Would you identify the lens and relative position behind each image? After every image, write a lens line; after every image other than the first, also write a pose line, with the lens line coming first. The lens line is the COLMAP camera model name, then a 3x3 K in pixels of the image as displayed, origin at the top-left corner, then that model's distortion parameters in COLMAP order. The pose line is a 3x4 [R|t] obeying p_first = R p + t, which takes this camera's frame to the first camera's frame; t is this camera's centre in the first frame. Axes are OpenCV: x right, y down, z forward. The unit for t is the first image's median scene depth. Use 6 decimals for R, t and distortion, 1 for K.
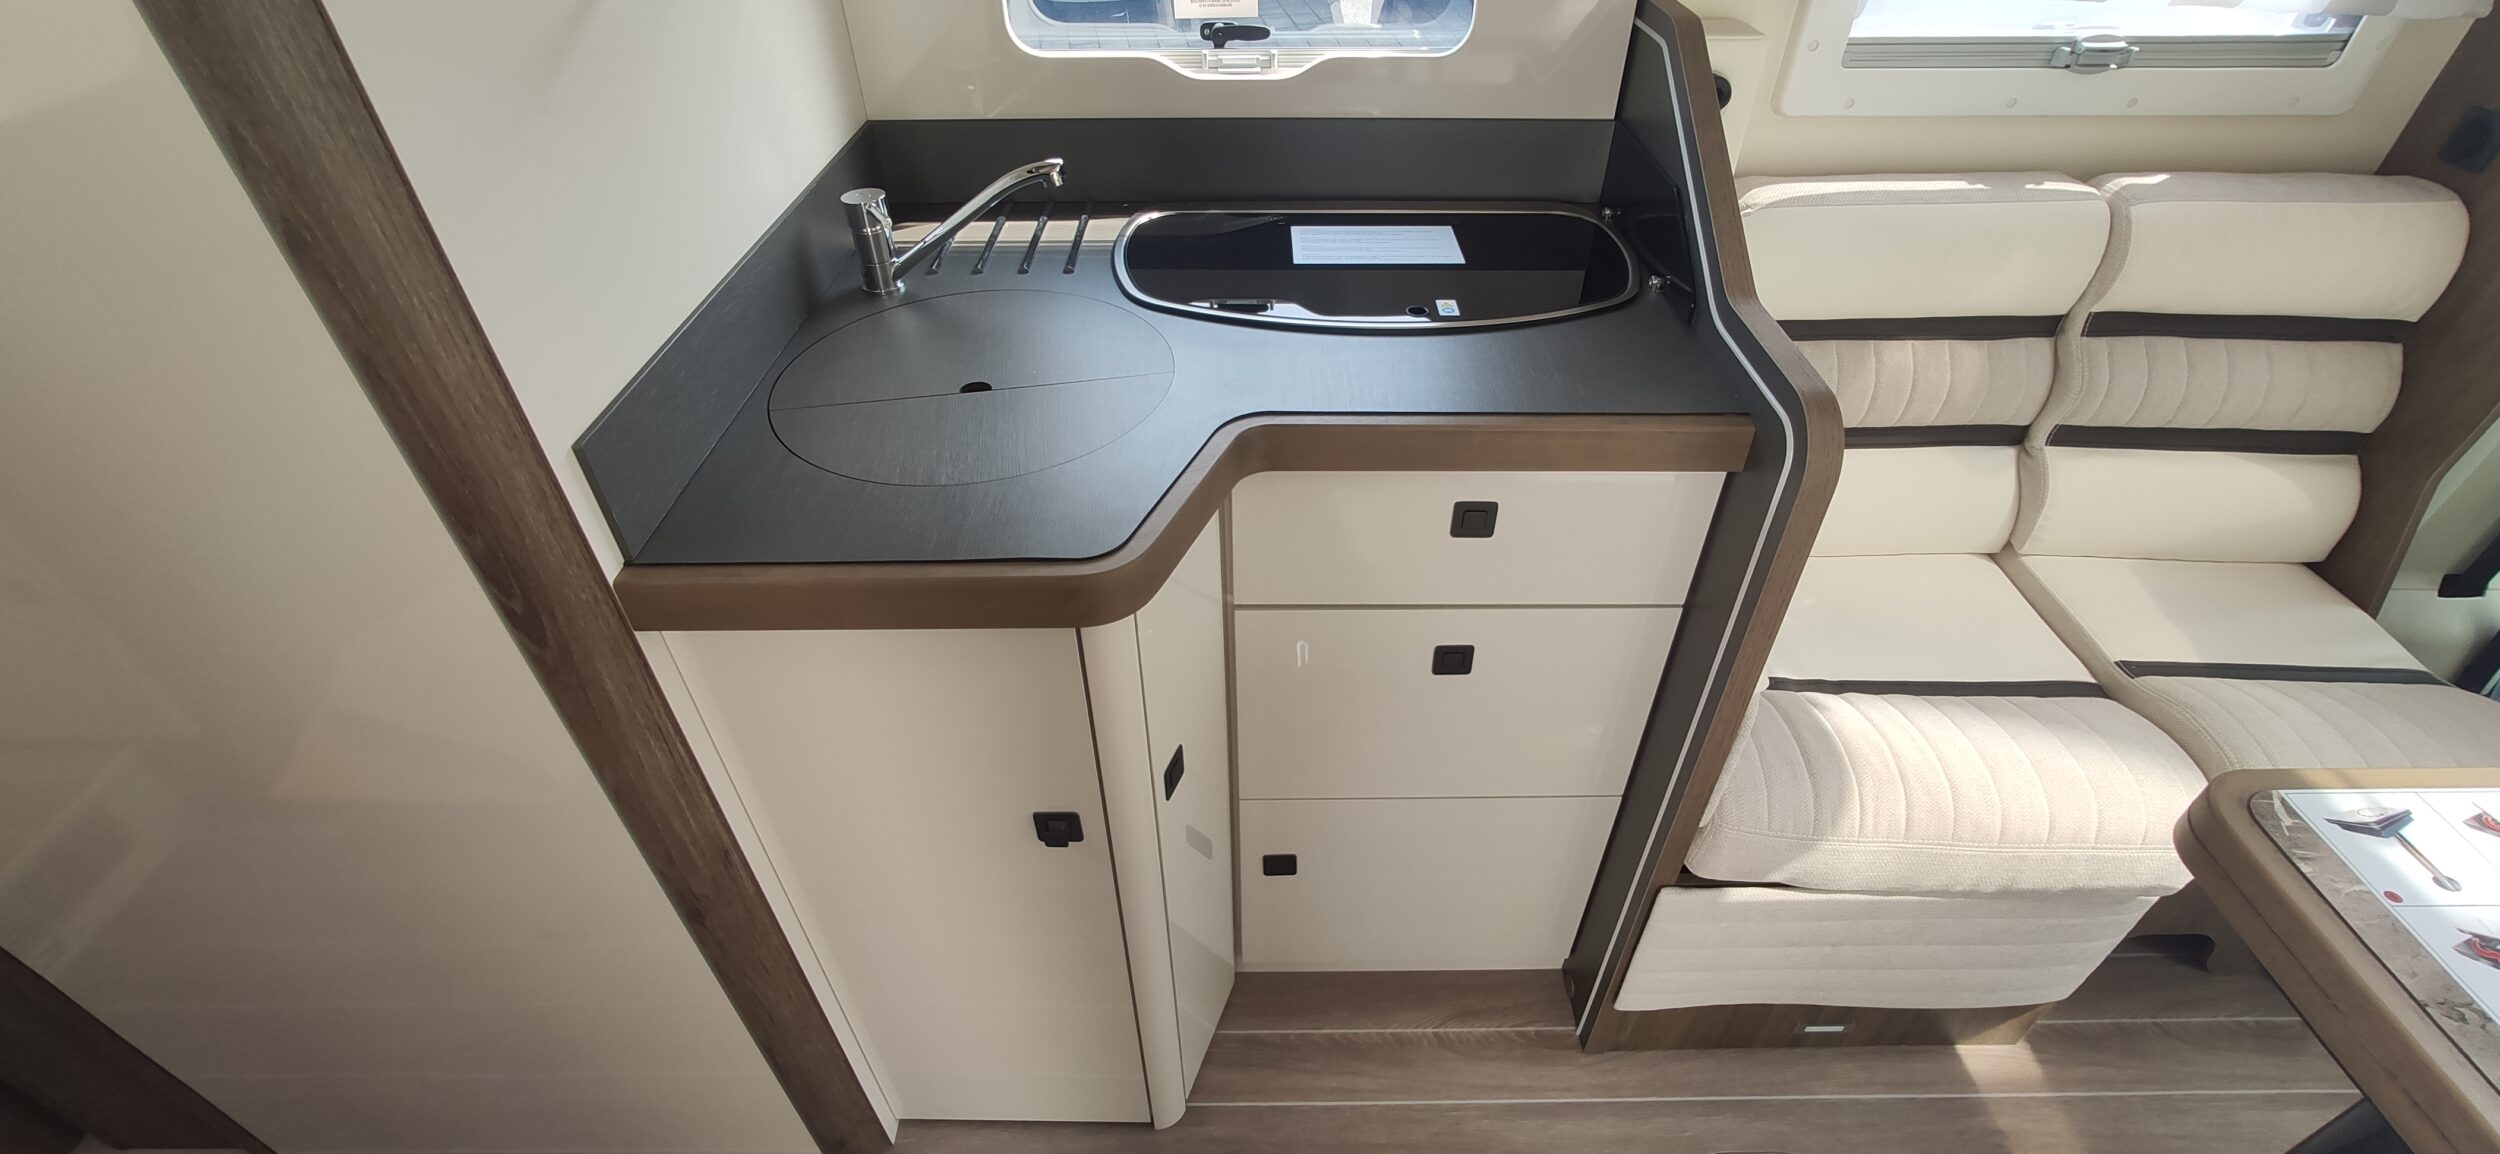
lens RADIAL K [[1075.8, 0, 1262.8], [0, 1075.8, 580.9], [0, 0, 1]] dist [-0.001983, 0.000342]
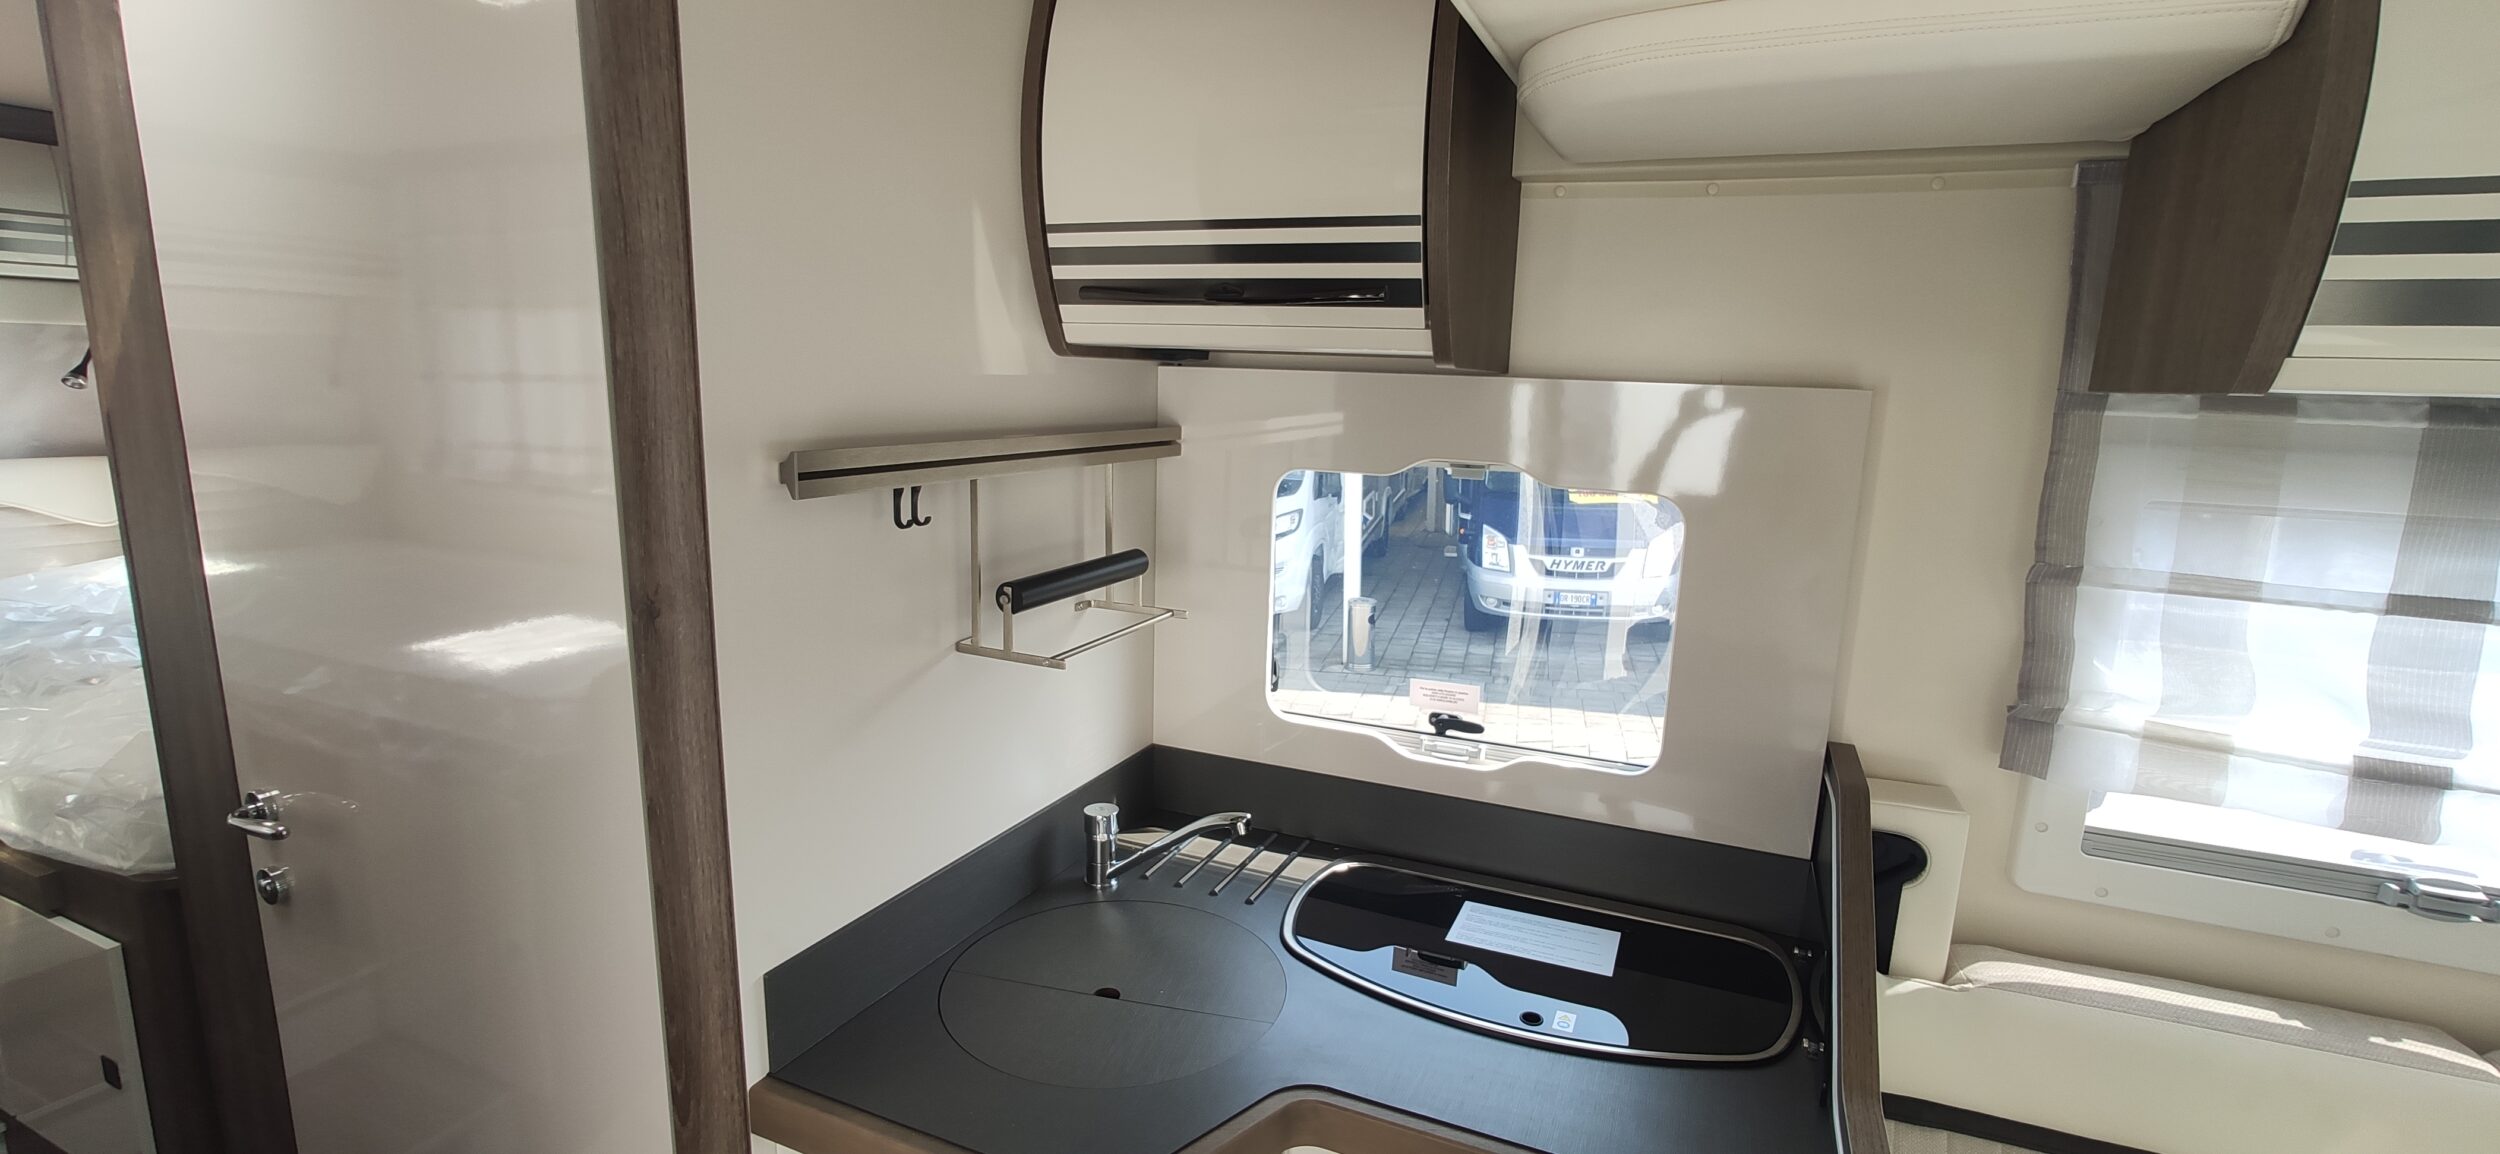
lens RADIAL K [[1106.9, 0, 1253.1], [0, 1106.9, 596.7], [0, 0, 1]] dist [-0.059358, 0.036207]
pose [[0.916834, 0.105938, -0.384958, 0.220907], [-0.277595, 0.862130, -0.423879, -0.072572], [0.286979, 0.495489, 0.819838, -0.094601]]
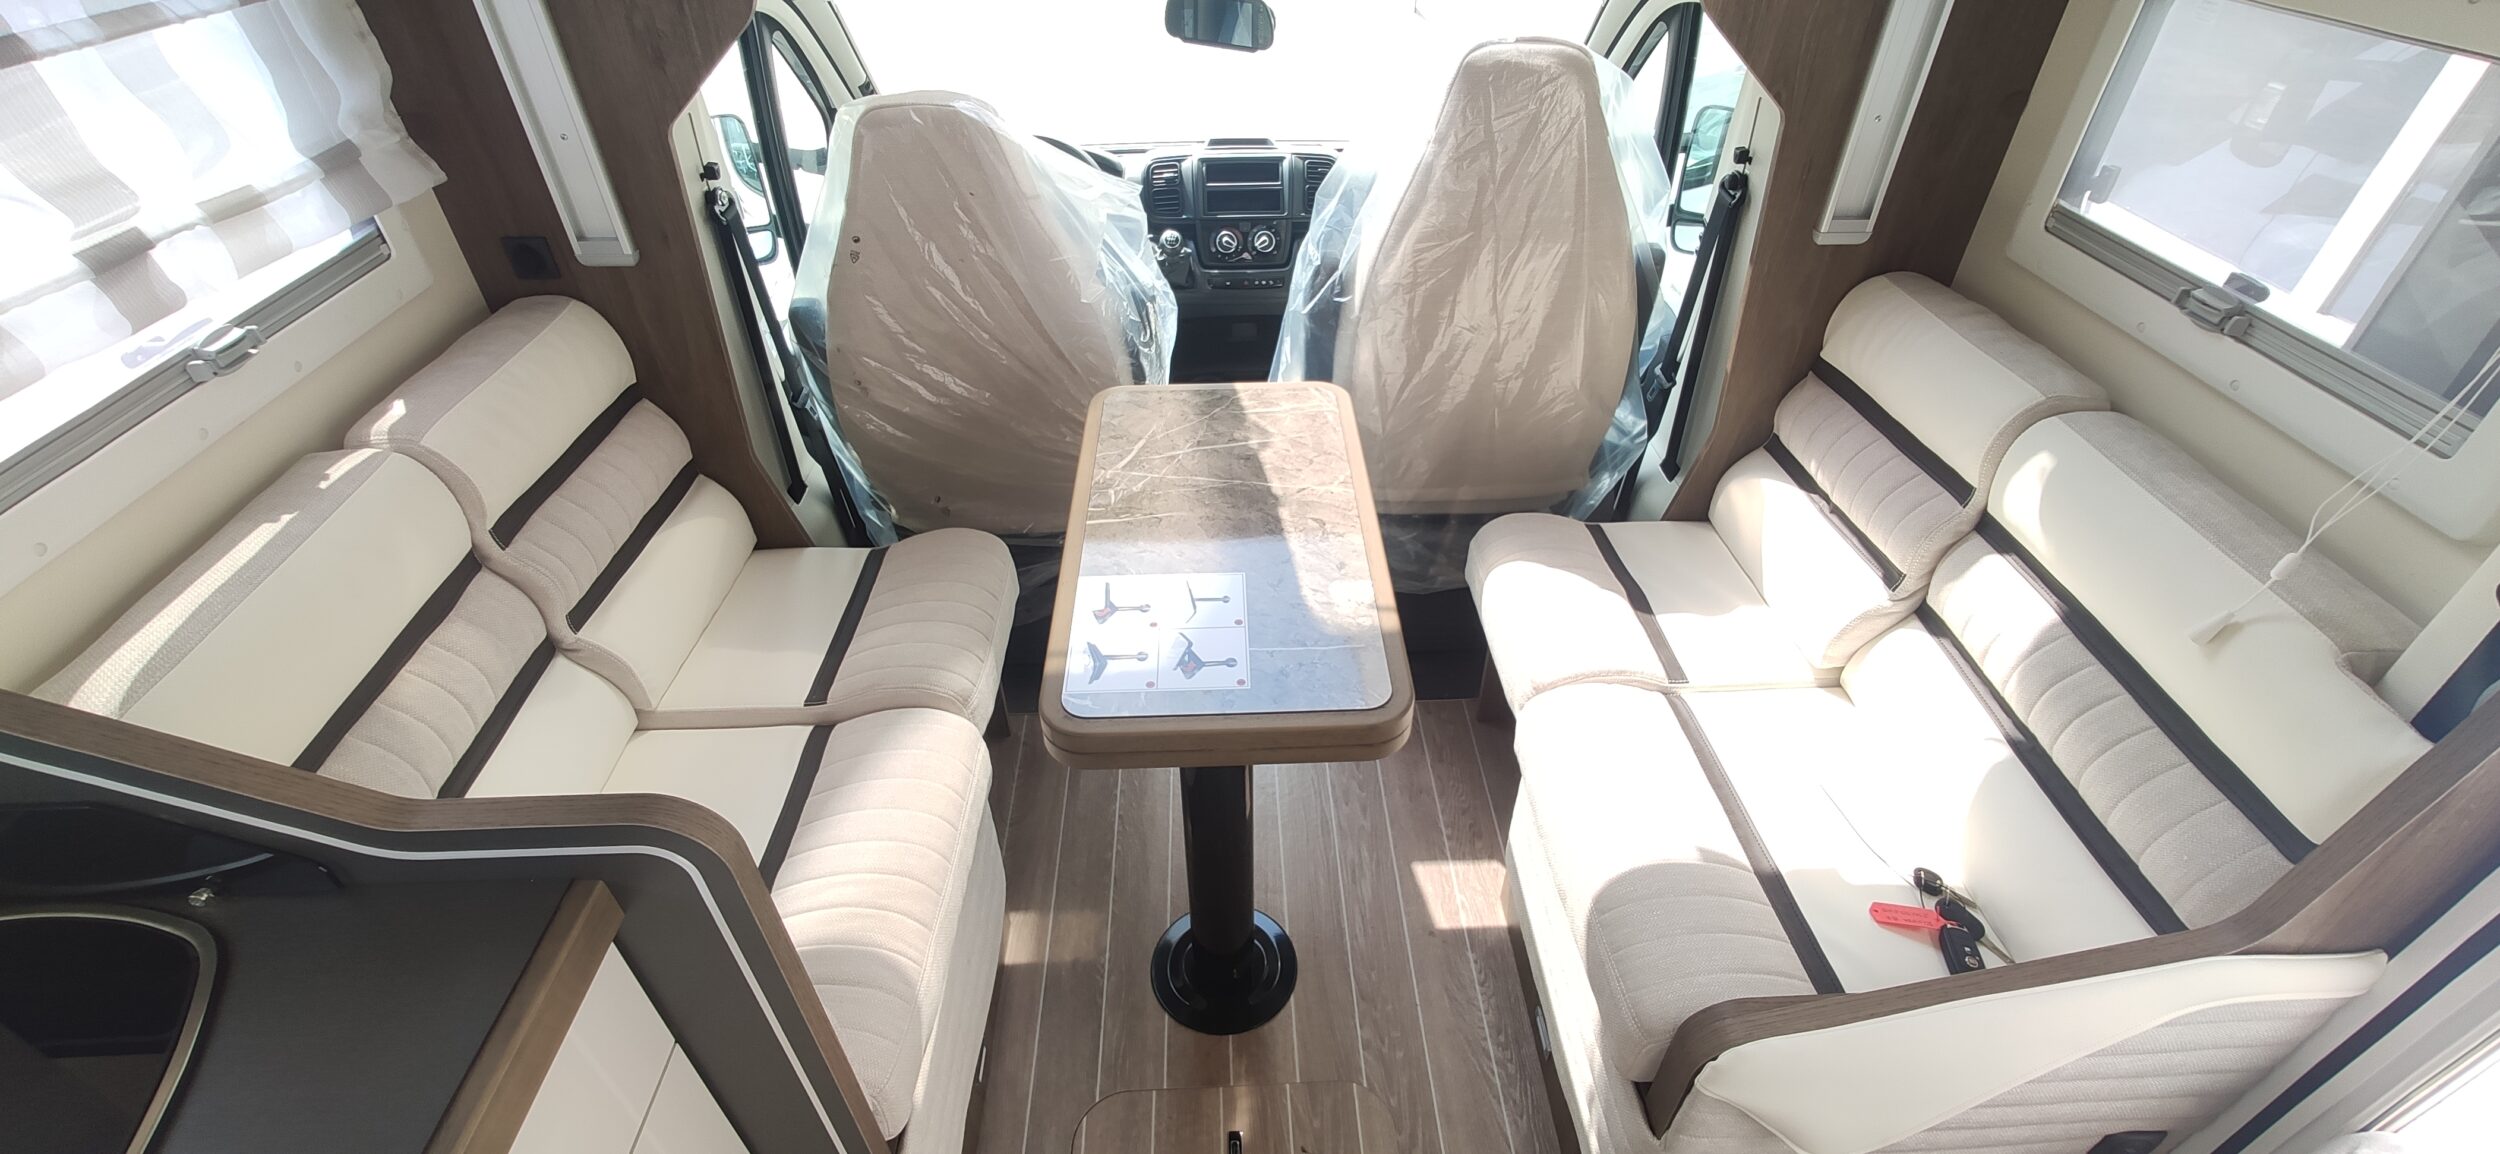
lens RADIAL K [[1081.4, 0, 1256.4], [0, 1081.4, 575.7], [0, 0, 1]] dist [-0.005363, 0.000113]
pose [[-0.038989, -0.614148, 0.788228, -0.064092], [0.633561, 0.594805, 0.494780, -0.285743], [-0.772709, 0.518681, 0.365910, 0.124269]]
